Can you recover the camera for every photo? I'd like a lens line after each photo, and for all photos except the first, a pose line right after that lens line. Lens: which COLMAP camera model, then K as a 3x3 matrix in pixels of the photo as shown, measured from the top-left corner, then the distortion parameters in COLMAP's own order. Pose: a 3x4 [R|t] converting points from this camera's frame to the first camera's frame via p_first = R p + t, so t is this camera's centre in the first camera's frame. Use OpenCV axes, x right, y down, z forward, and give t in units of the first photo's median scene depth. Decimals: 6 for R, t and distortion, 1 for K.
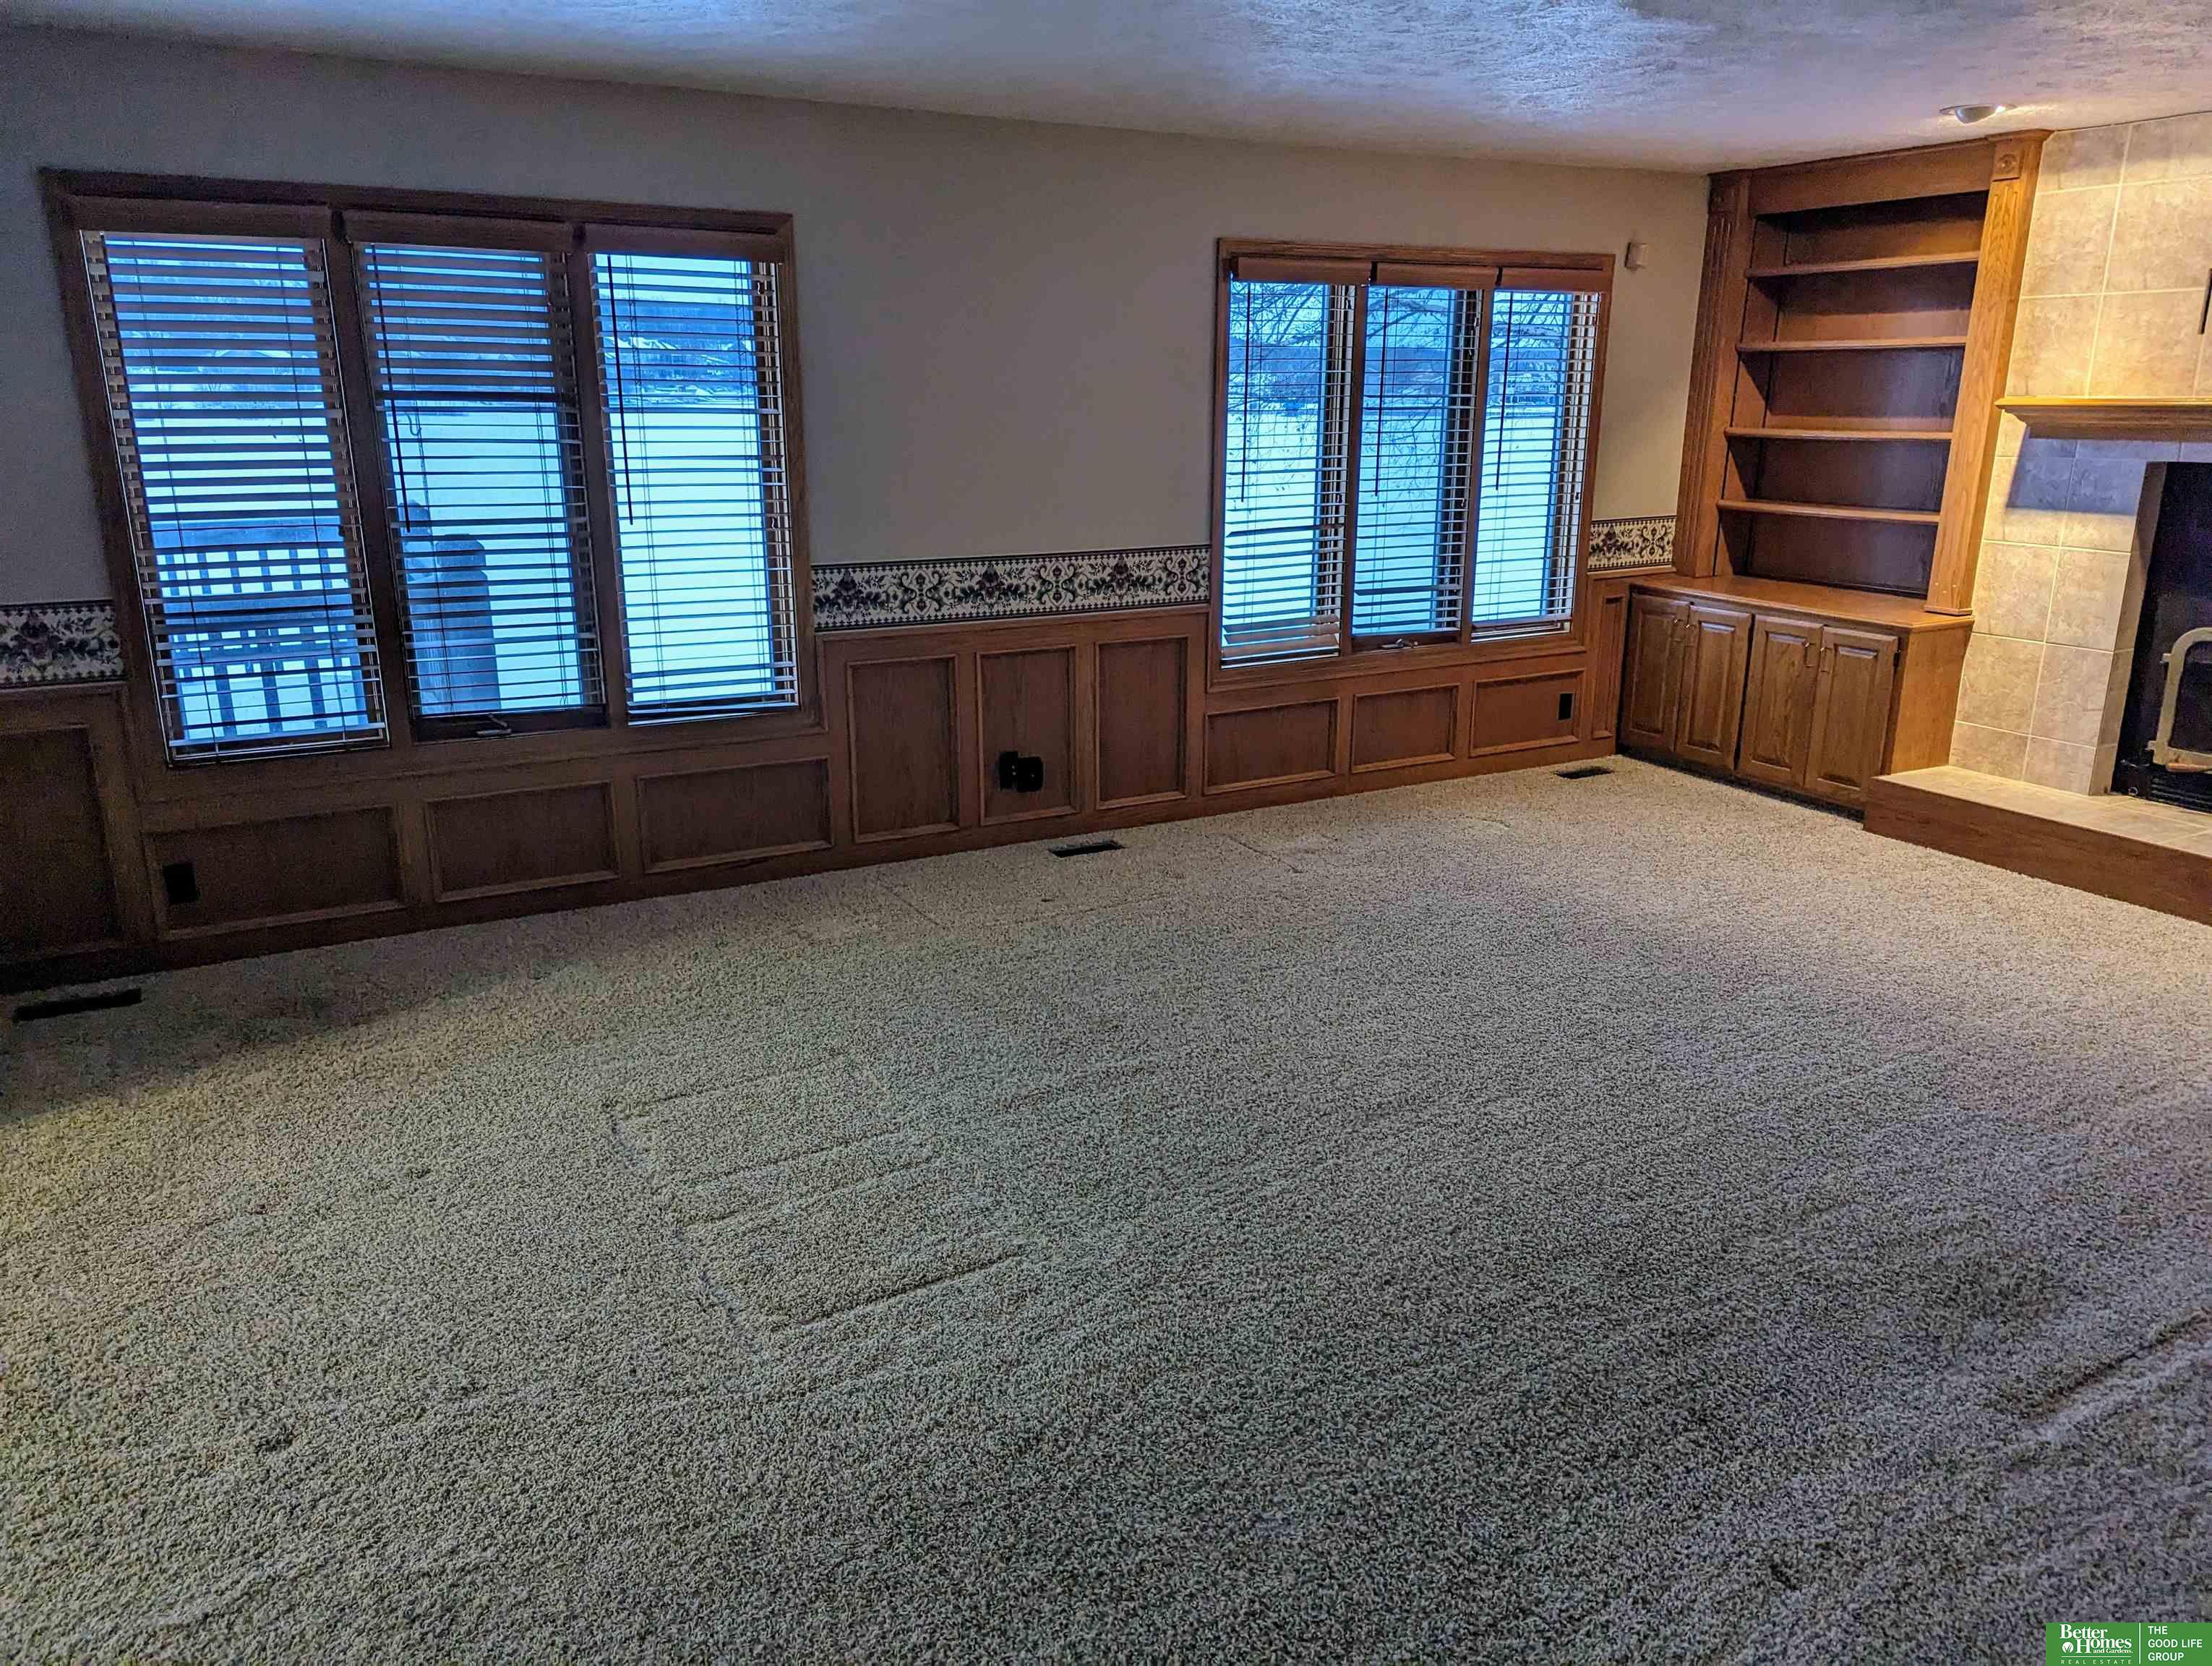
lens RADIAL K [[1564.0, 0, 1100.1], [0, 1564.0, 835.4], [0, 0, 1]] dist [0.061730, -0.055523]
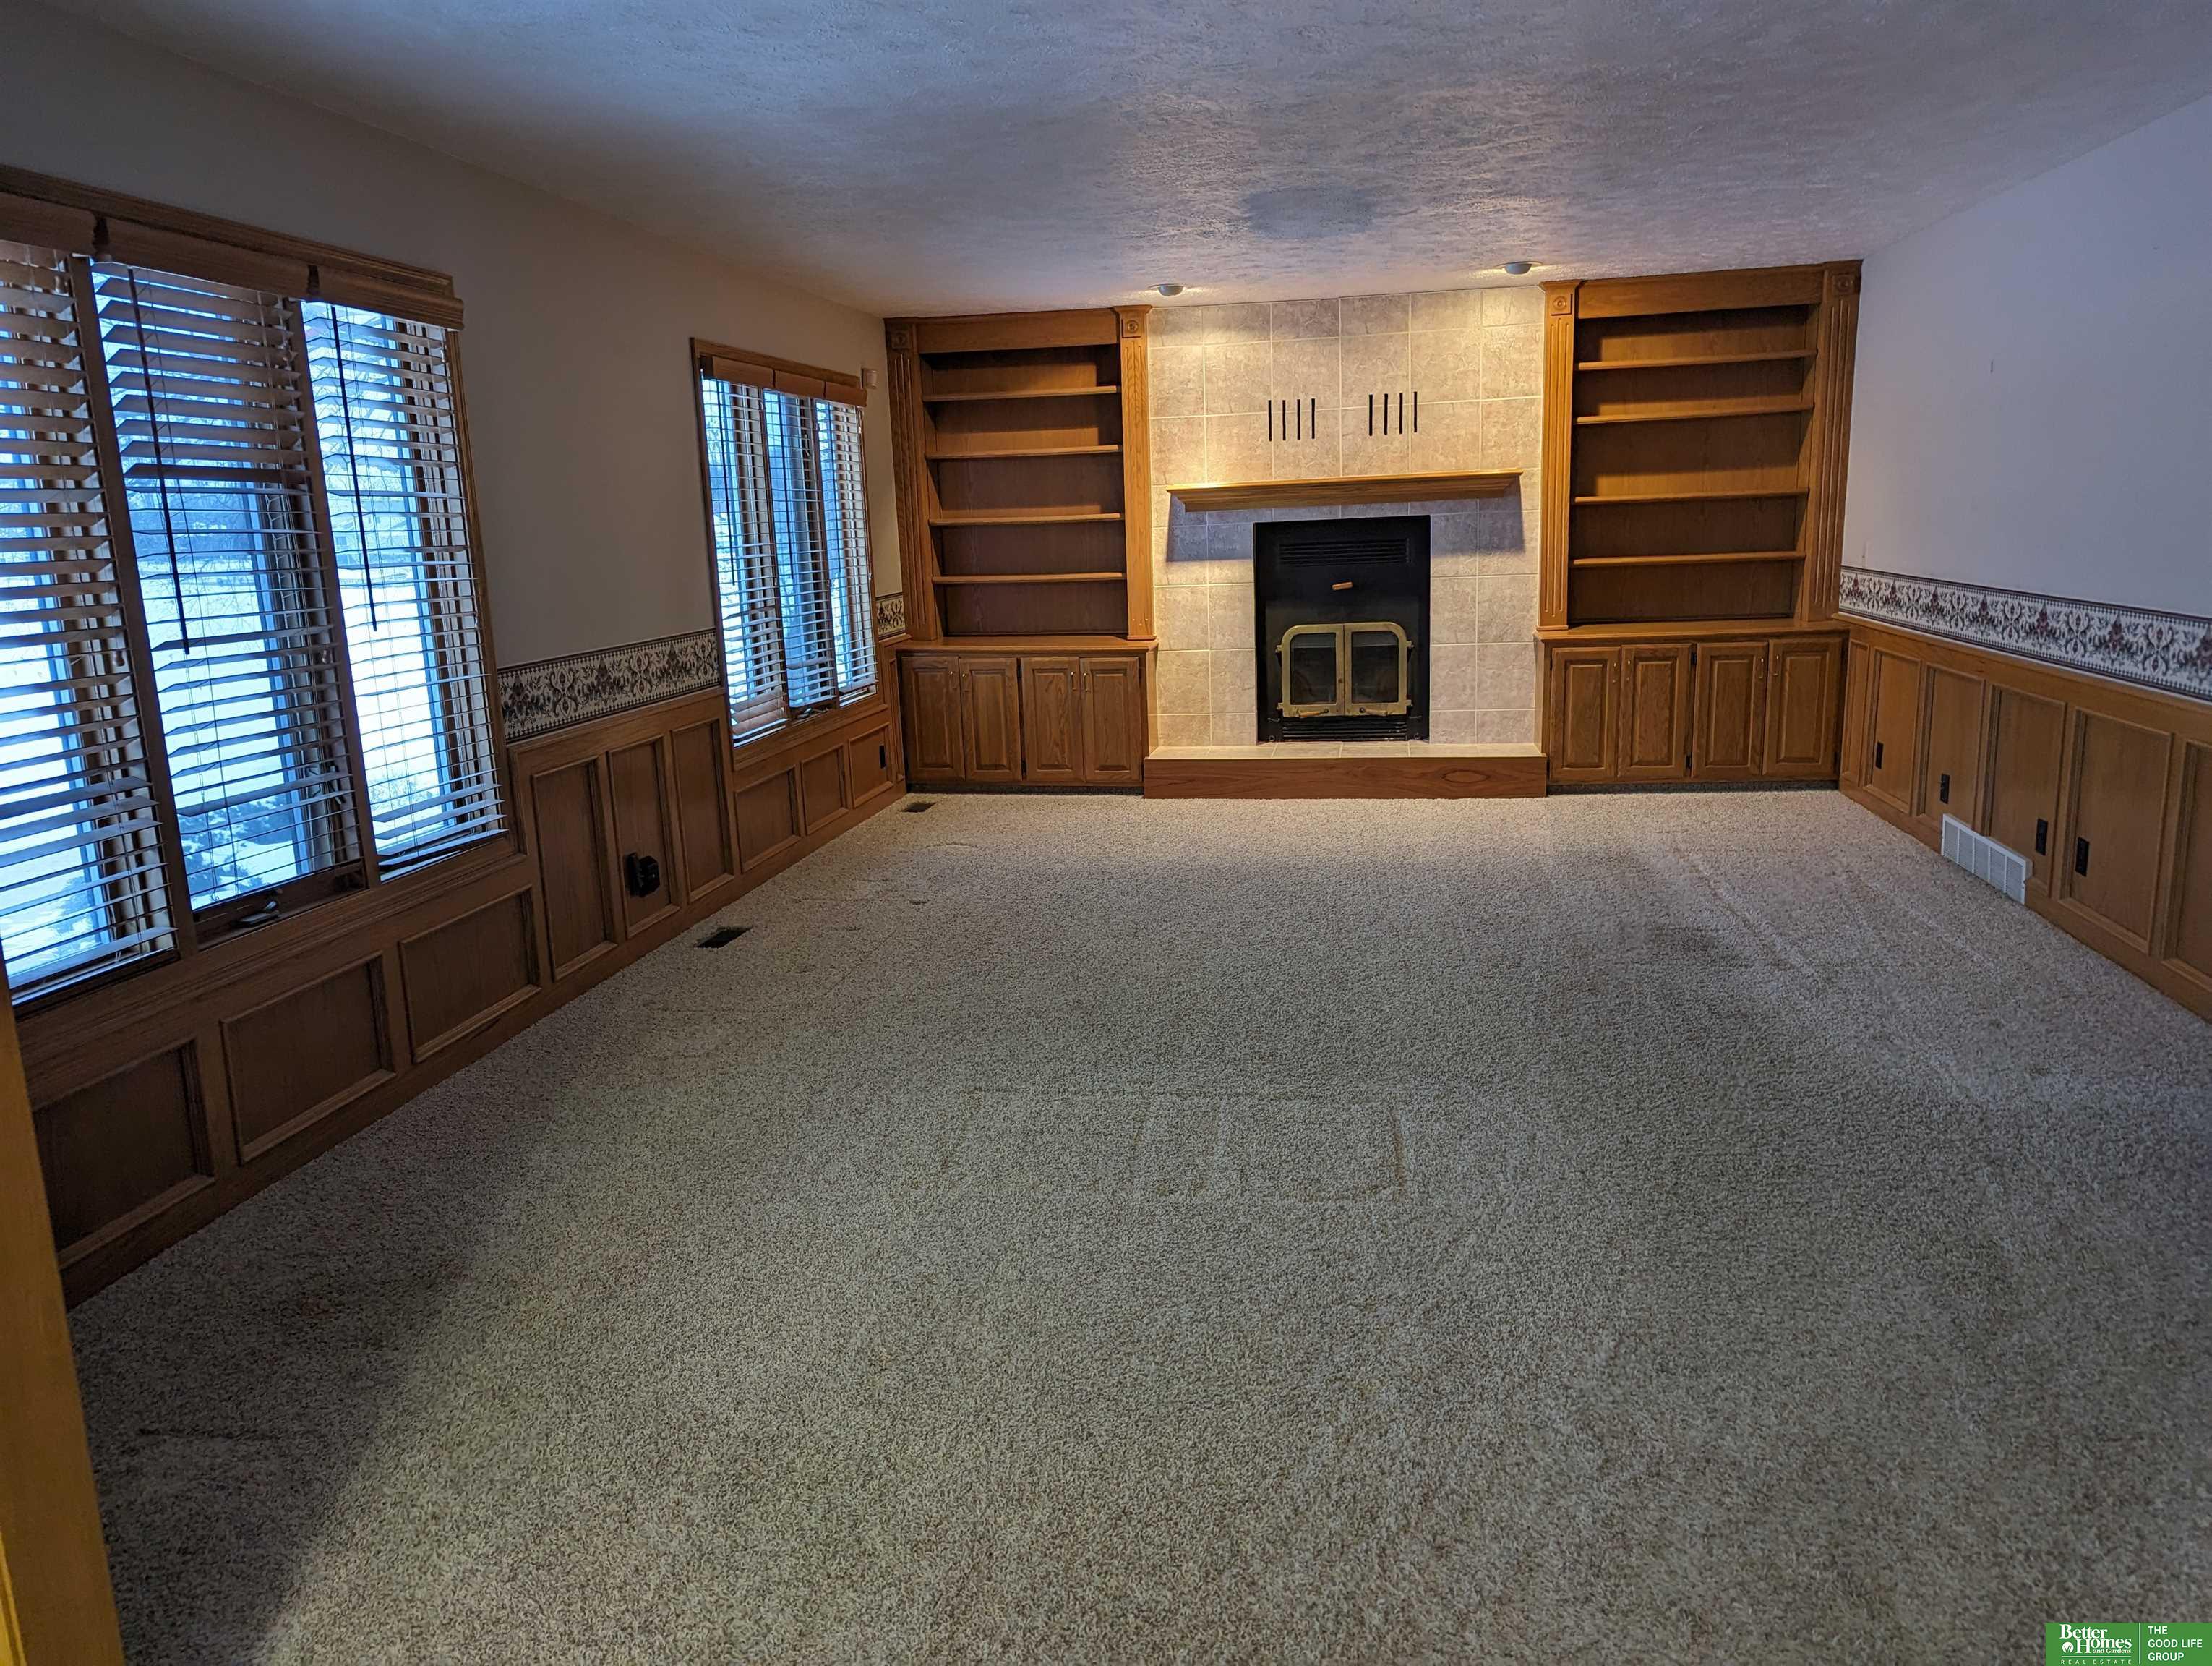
lens RADIAL K [[1564.0, 0, 1104.3], [0, 1564.0, 836.0], [0, 0, 1]] dist [0.061730, -0.055523]
pose [[0.606284, -0.180627, 0.774464, -0.623003], [0.252277, 0.967247, 0.028096, -0.020185], [-0.754173, 0.178345, 0.631994, 0.192312]]
